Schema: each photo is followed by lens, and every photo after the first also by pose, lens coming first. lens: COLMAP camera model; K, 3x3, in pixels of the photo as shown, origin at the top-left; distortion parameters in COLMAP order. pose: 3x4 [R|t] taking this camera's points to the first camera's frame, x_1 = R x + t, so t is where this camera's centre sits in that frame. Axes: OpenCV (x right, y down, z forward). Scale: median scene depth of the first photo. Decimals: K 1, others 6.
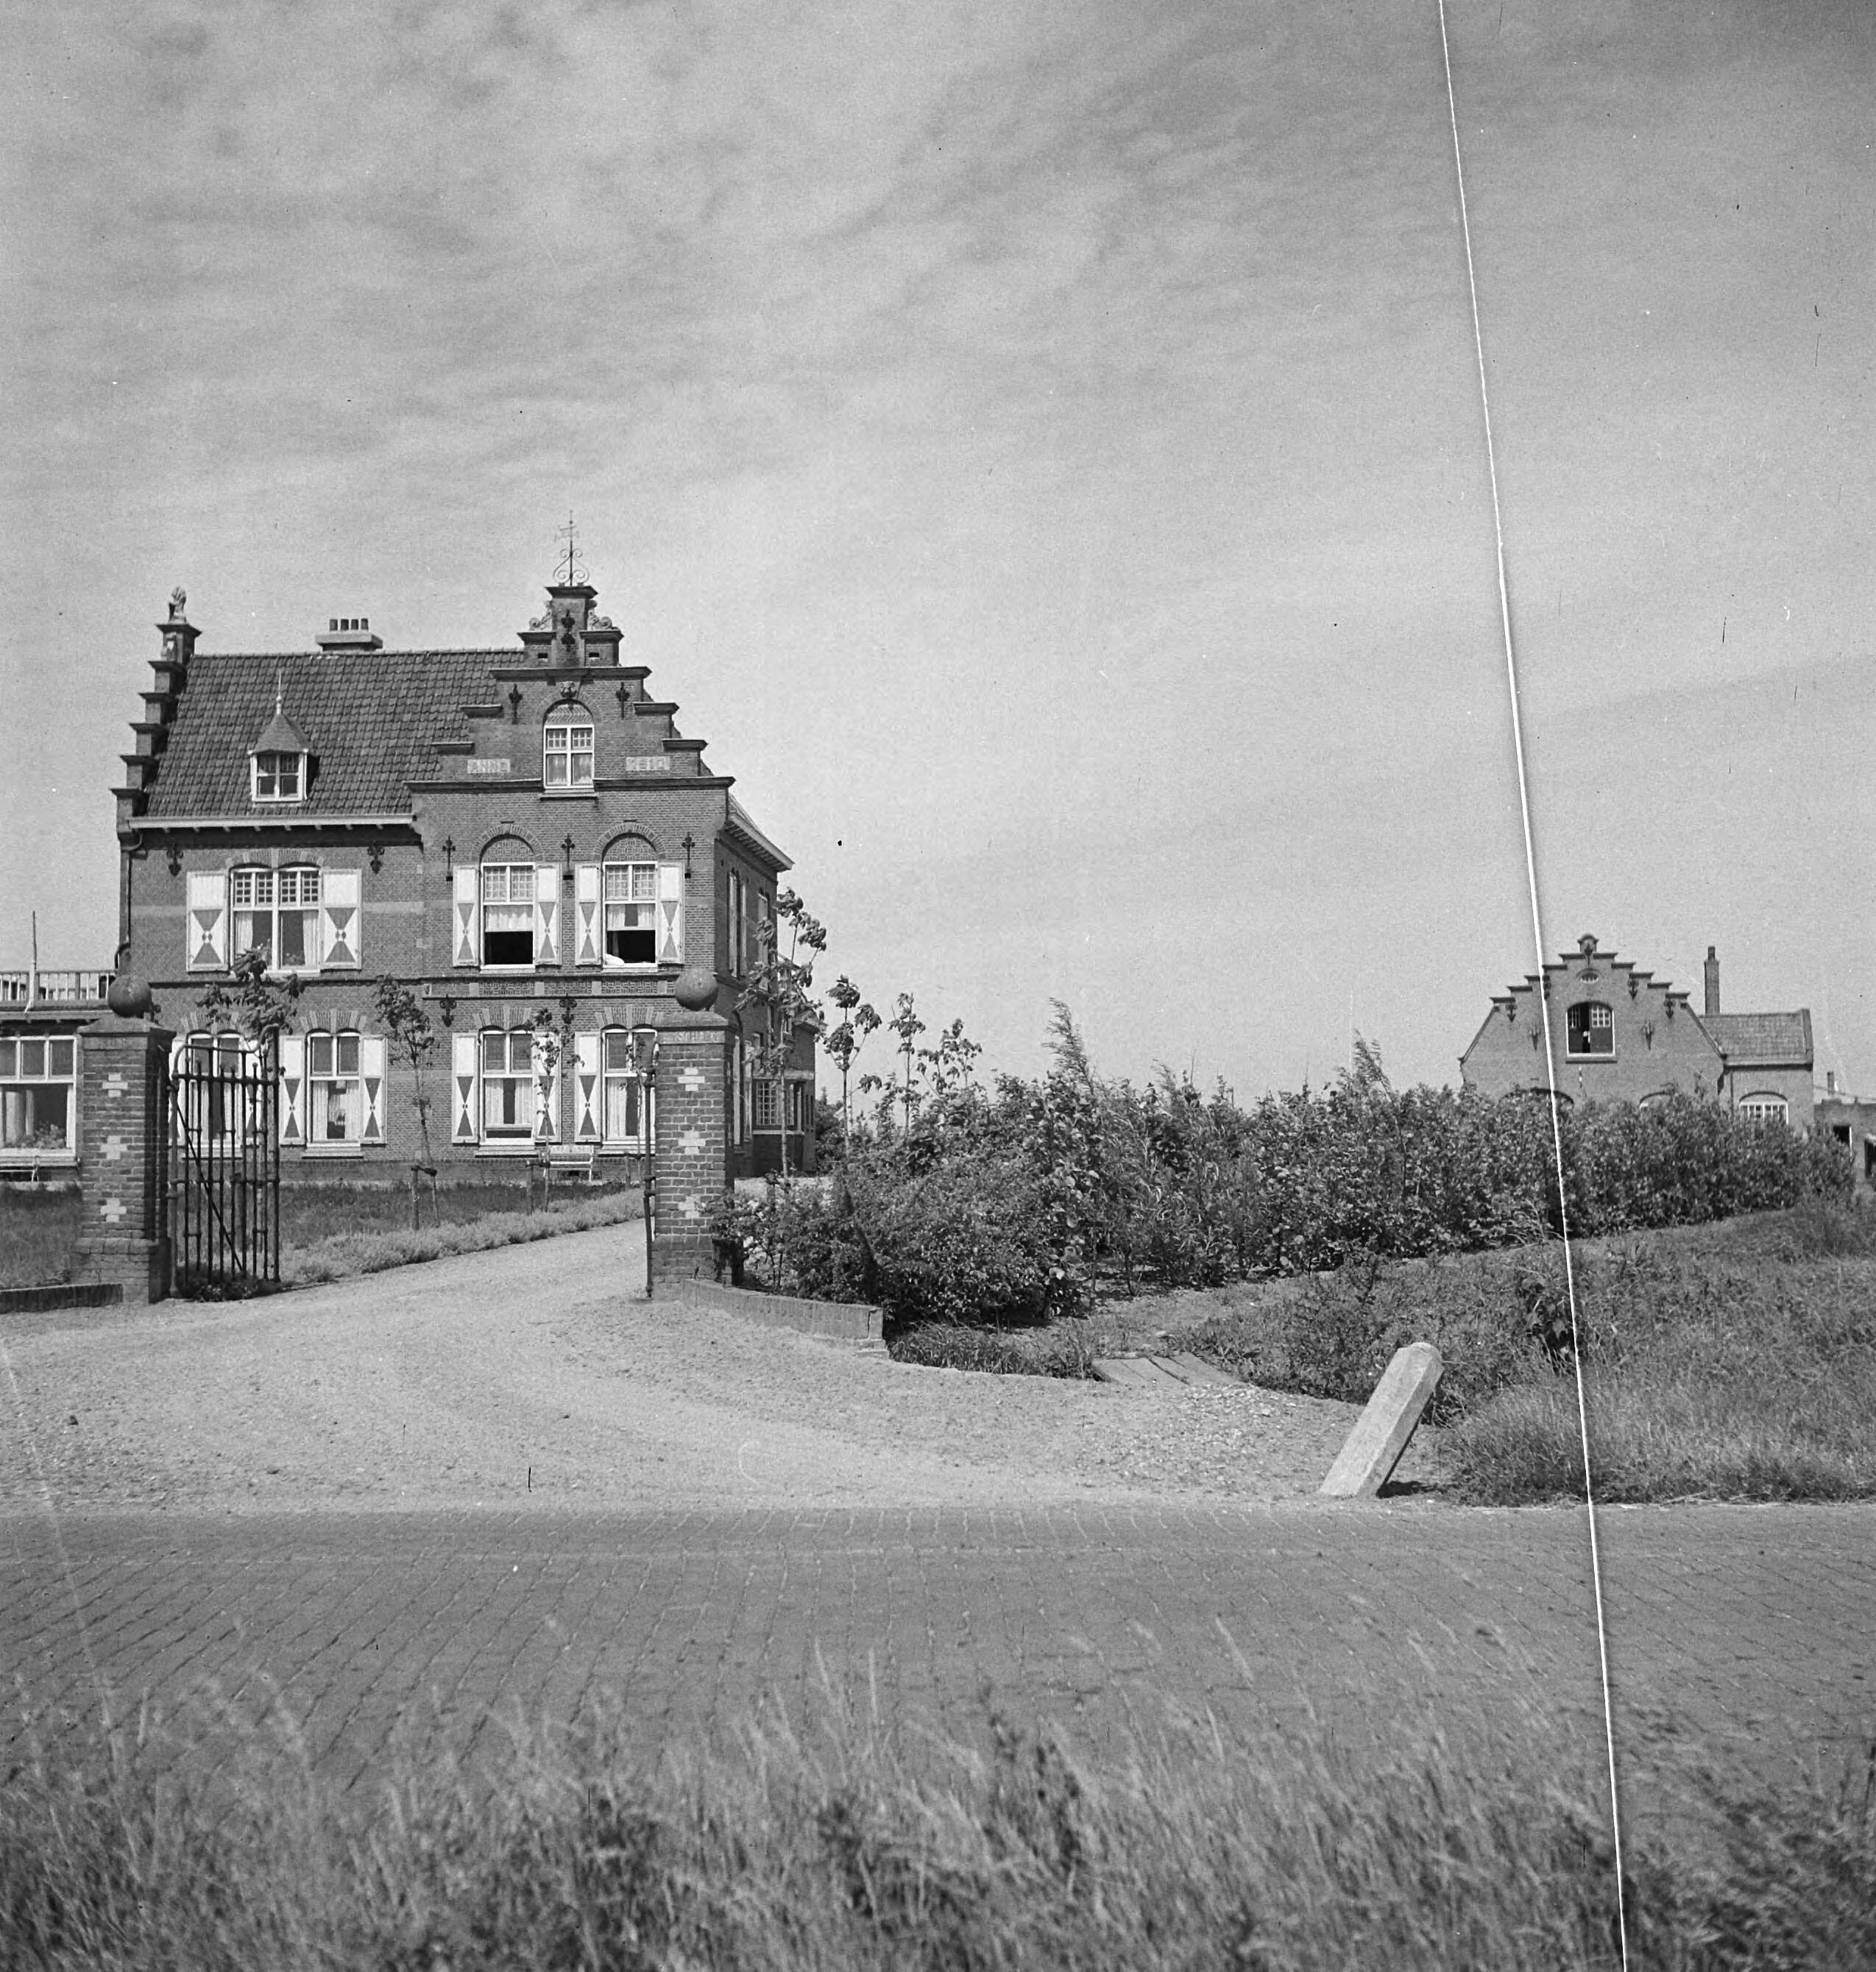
lens RADIAL K [[2718.5, 0, 938.0], [0, 2718.5, 986.0], [0, 0, 1]] dist [0.019541, -0.005927]
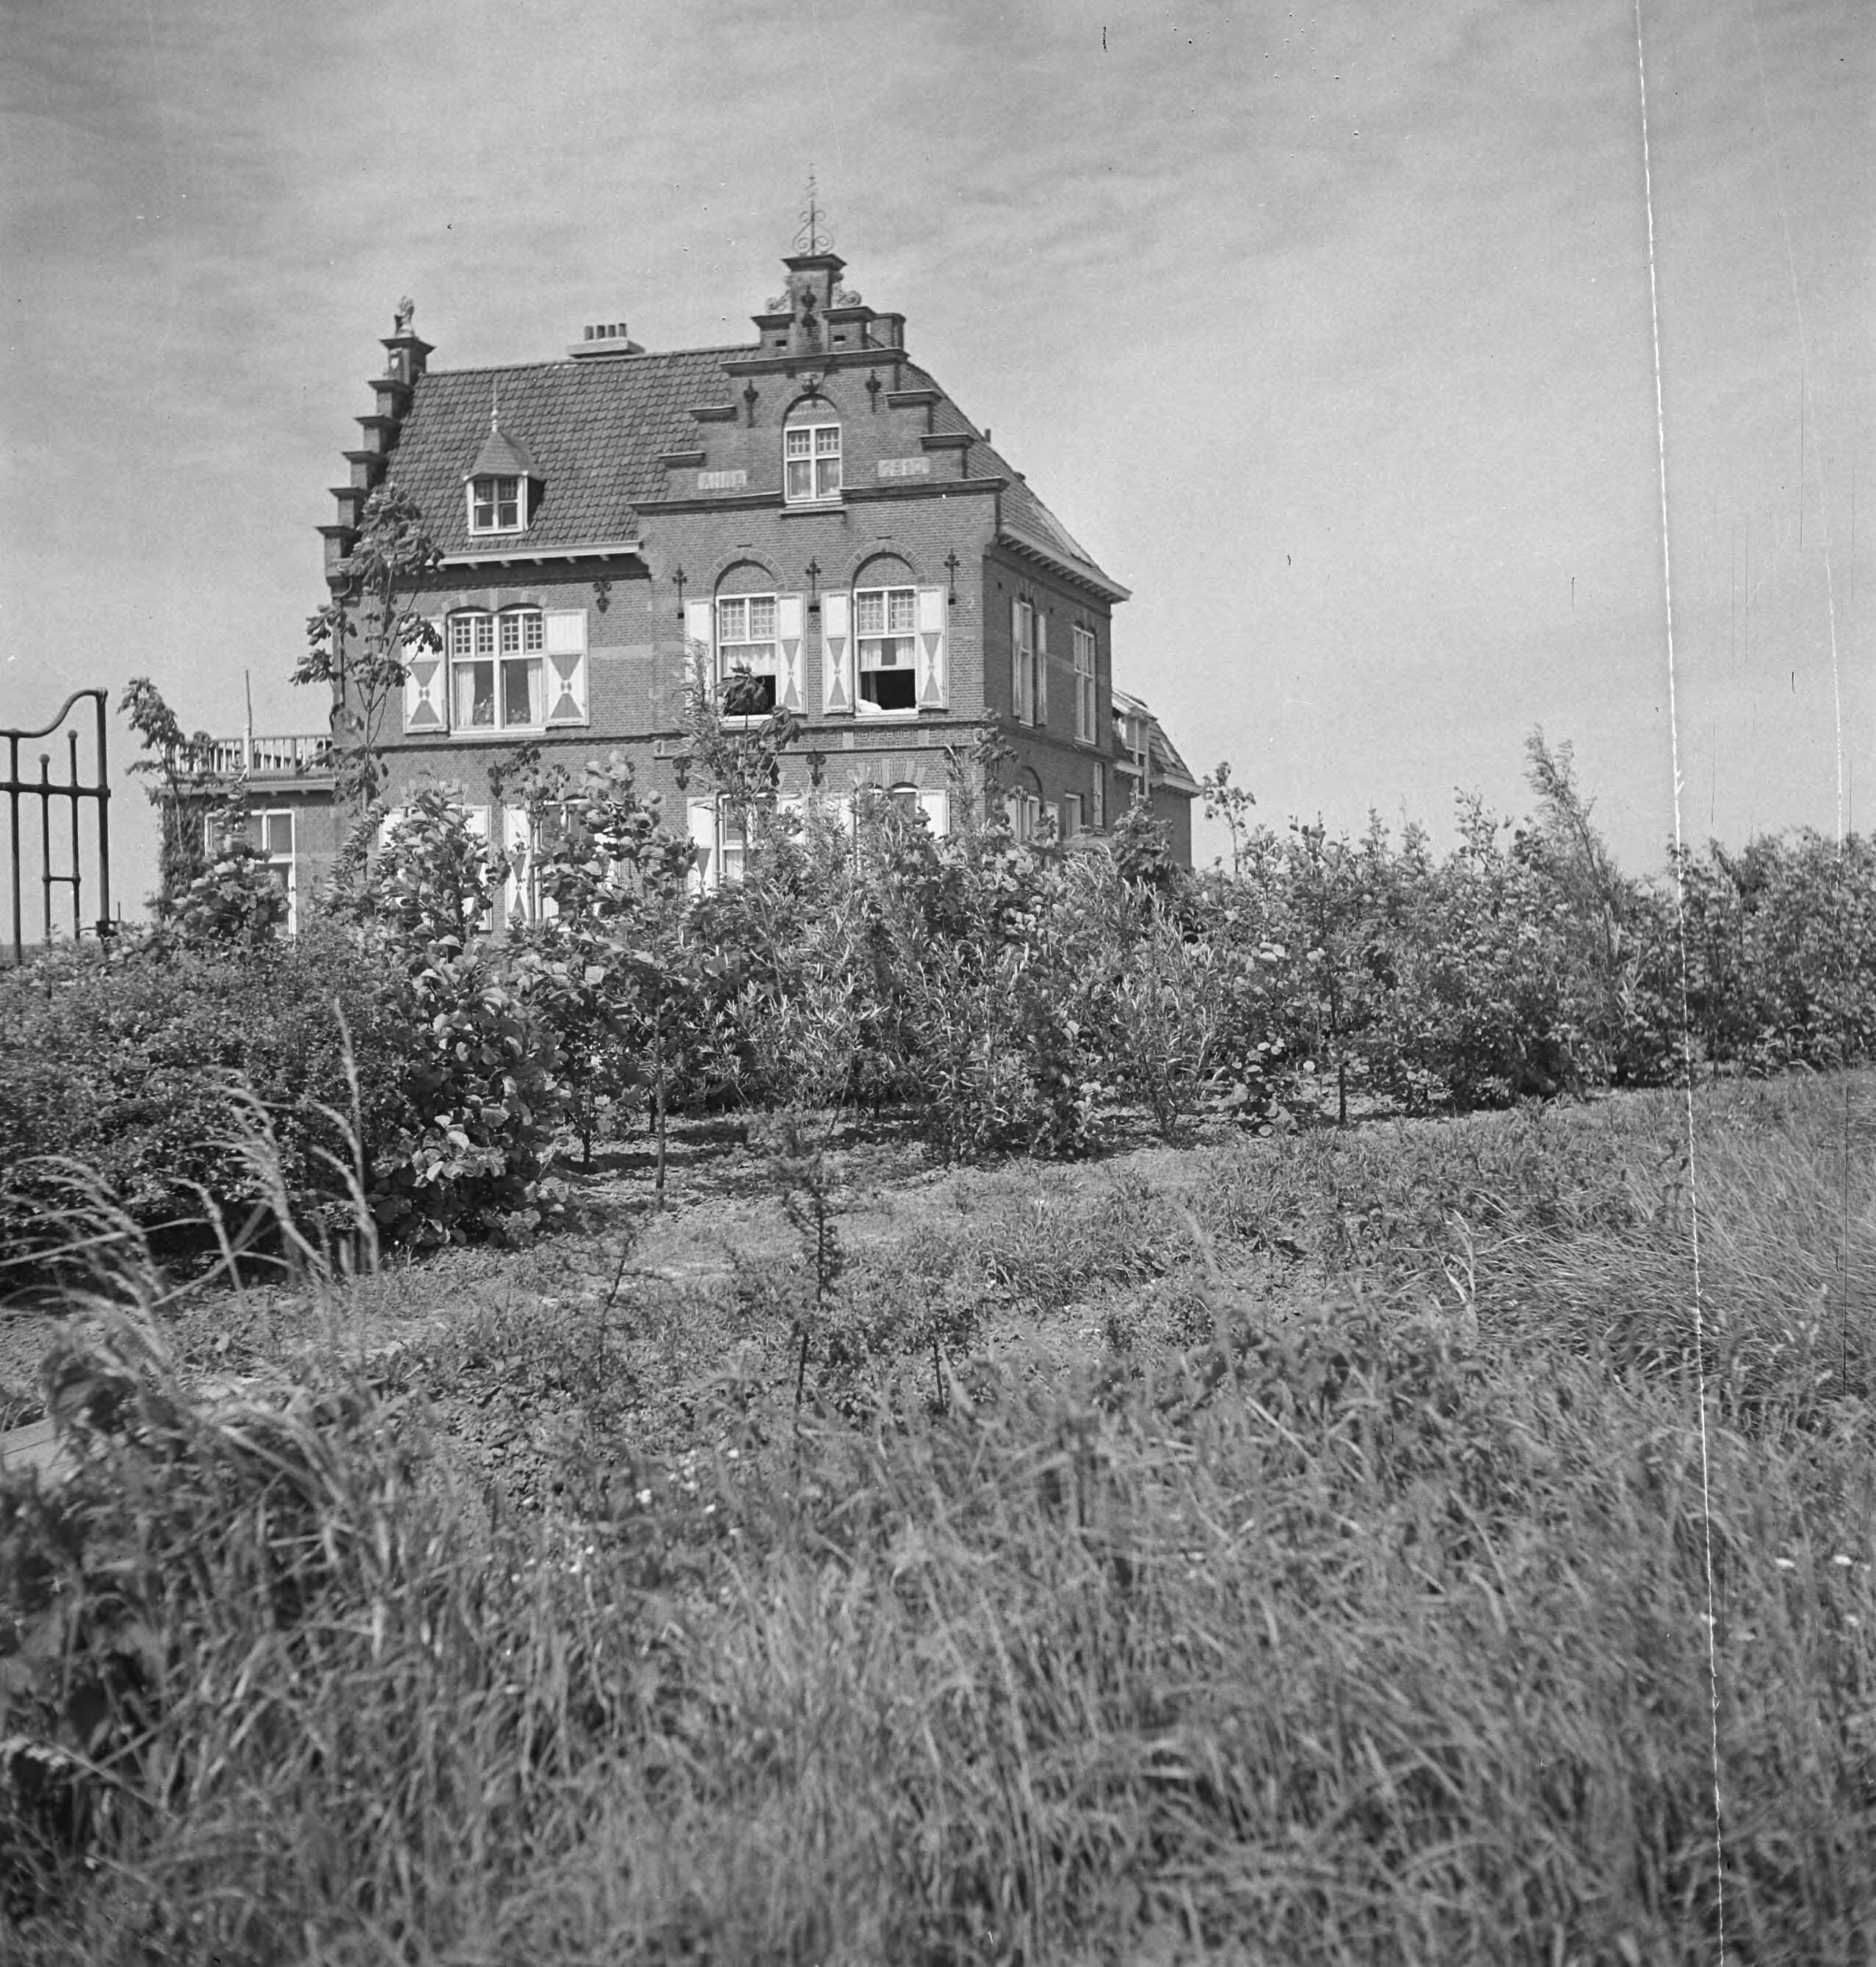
lens RADIAL K [[2621.1, 0, 936.6], [0, 2621.1, 1017.4], [0, 0, 1]] dist [-0.004080, -0.059486]
pose [[0.975336, -0.000579, -0.220726, 0.078676], [0.021147, 0.995642, 0.090834, 0.012782], [0.219711, -0.093261, 0.971097, 0.208485]]
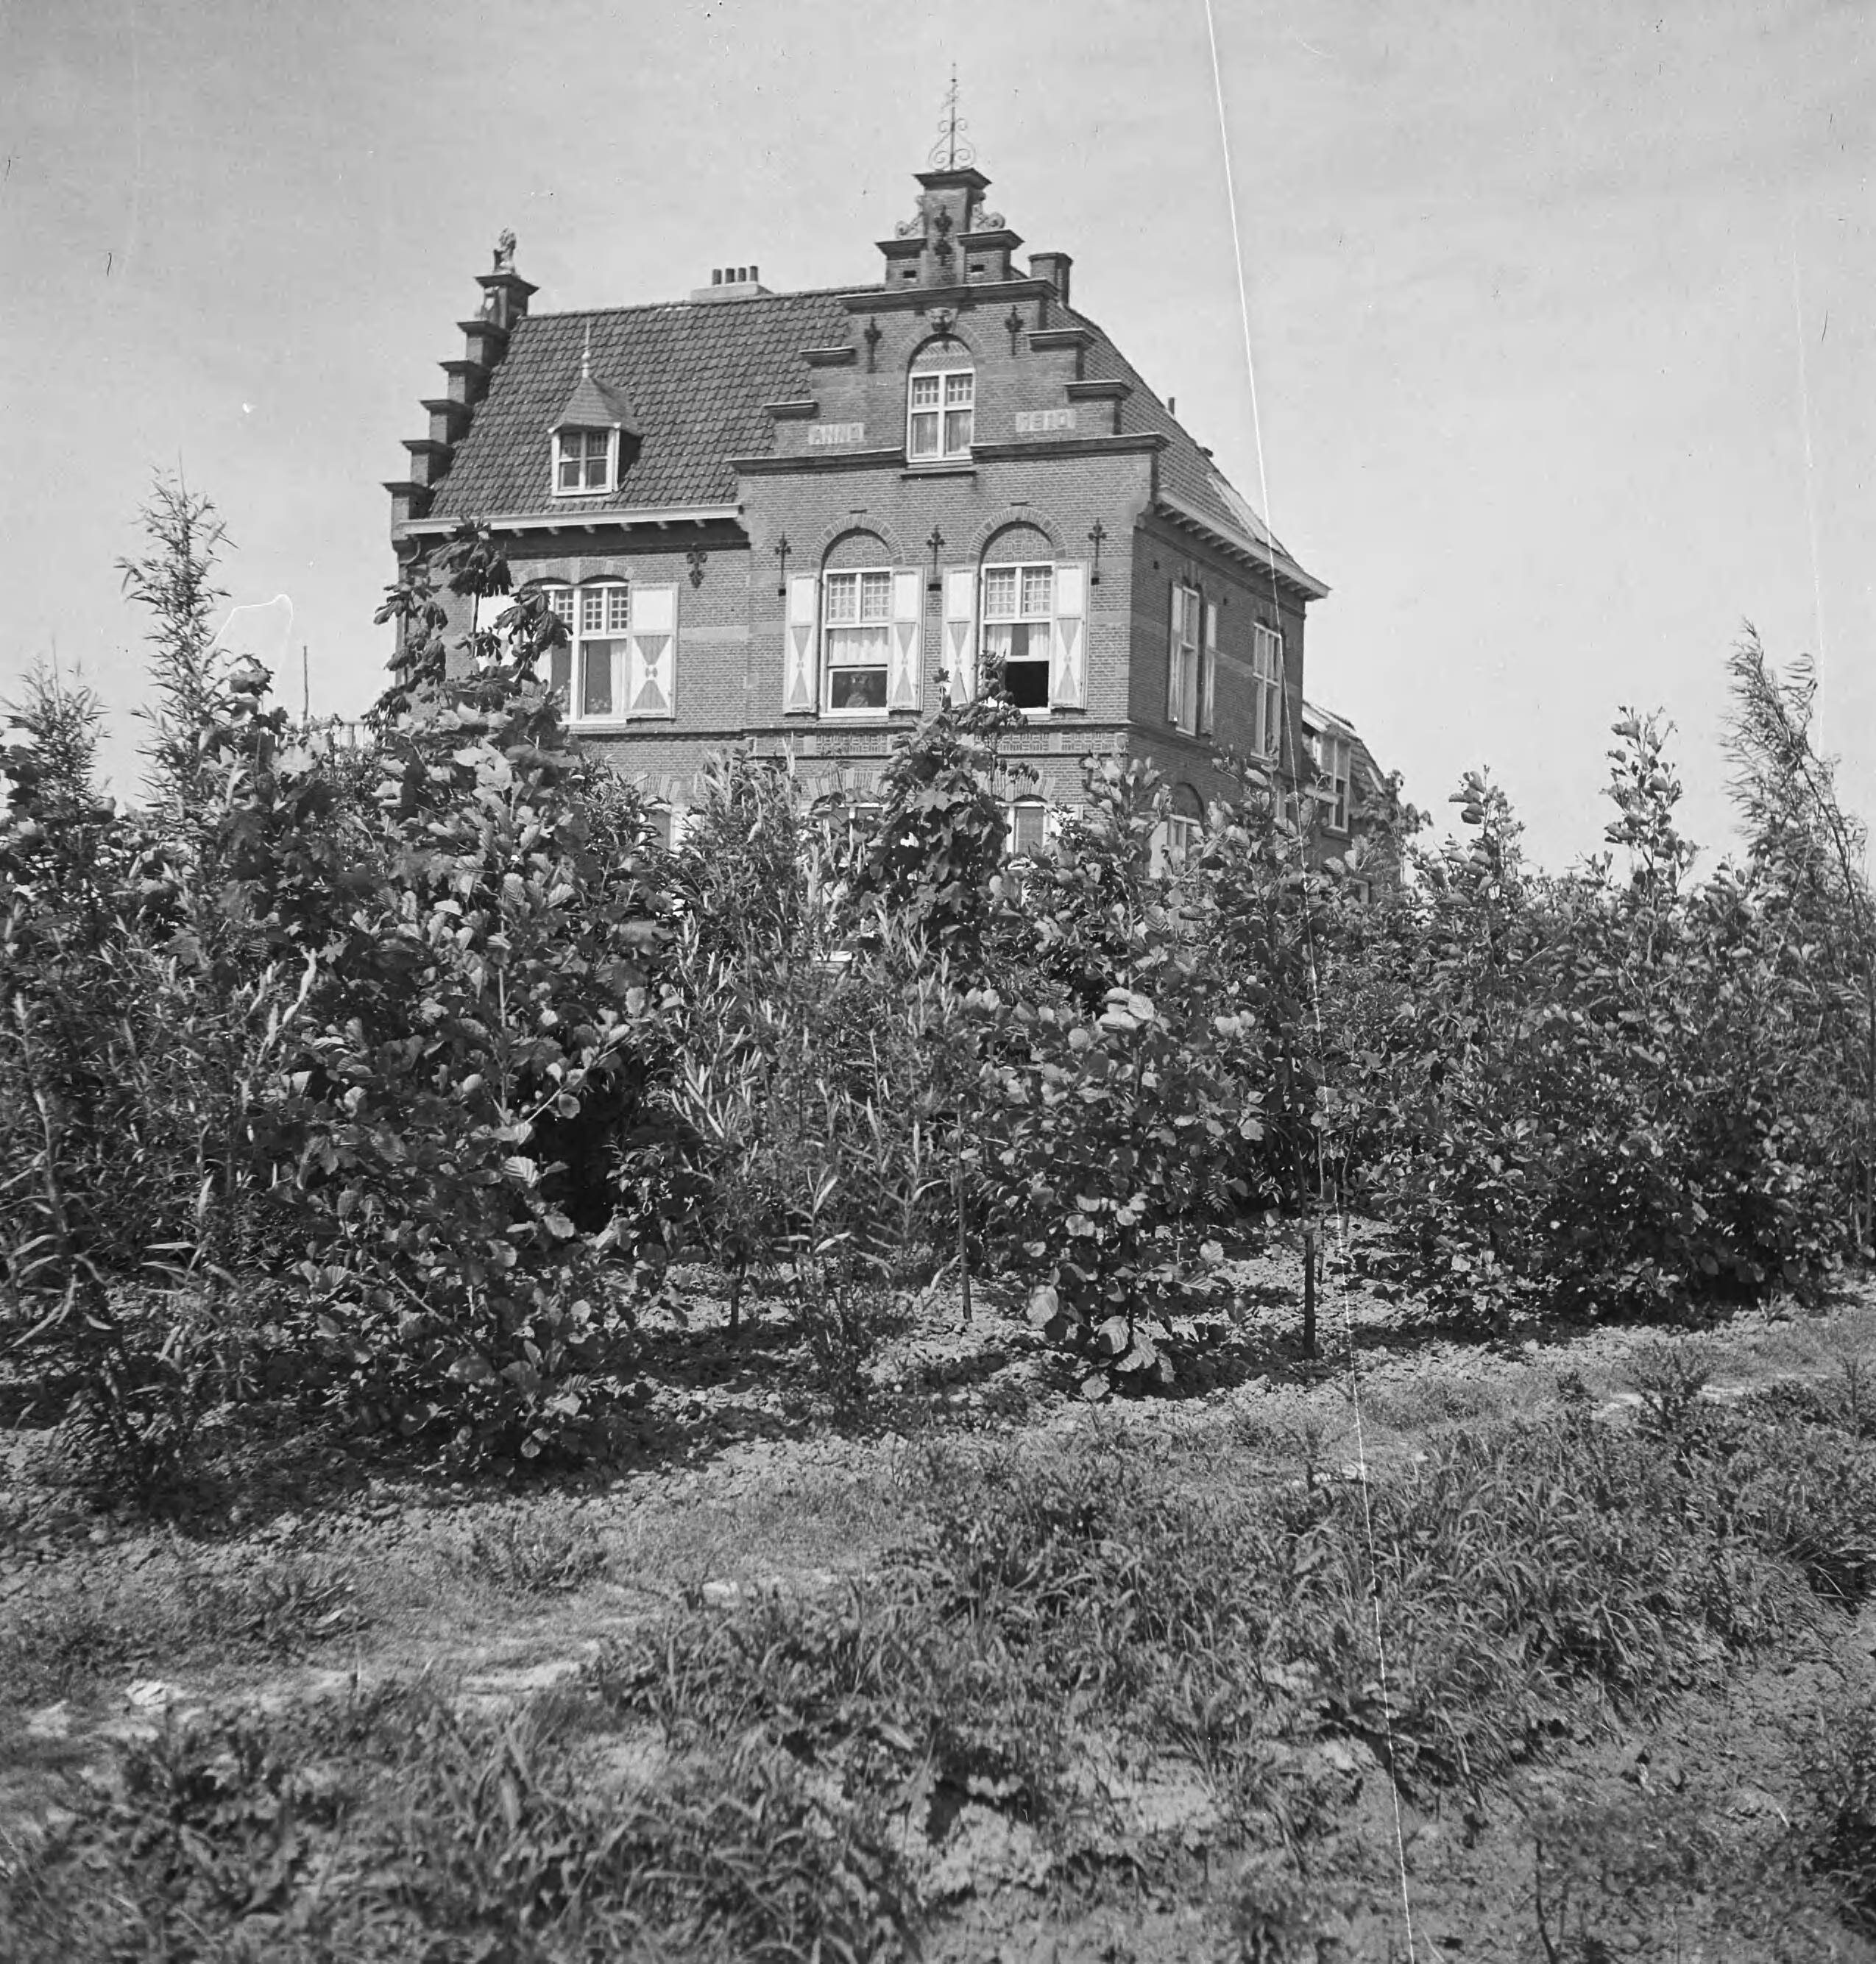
lens RADIAL K [[2616.8, 0, 936.6], [0, 2616.8, 1015.8], [0, 0, 1]] dist [-0.004080, -0.059486]
pose [[0.947790, 0.035922, -0.316866, 0.084110], [-0.013320, 0.997228, 0.073211, 0.021453], [0.318617, -0.065168, 0.945641, 0.343278]]
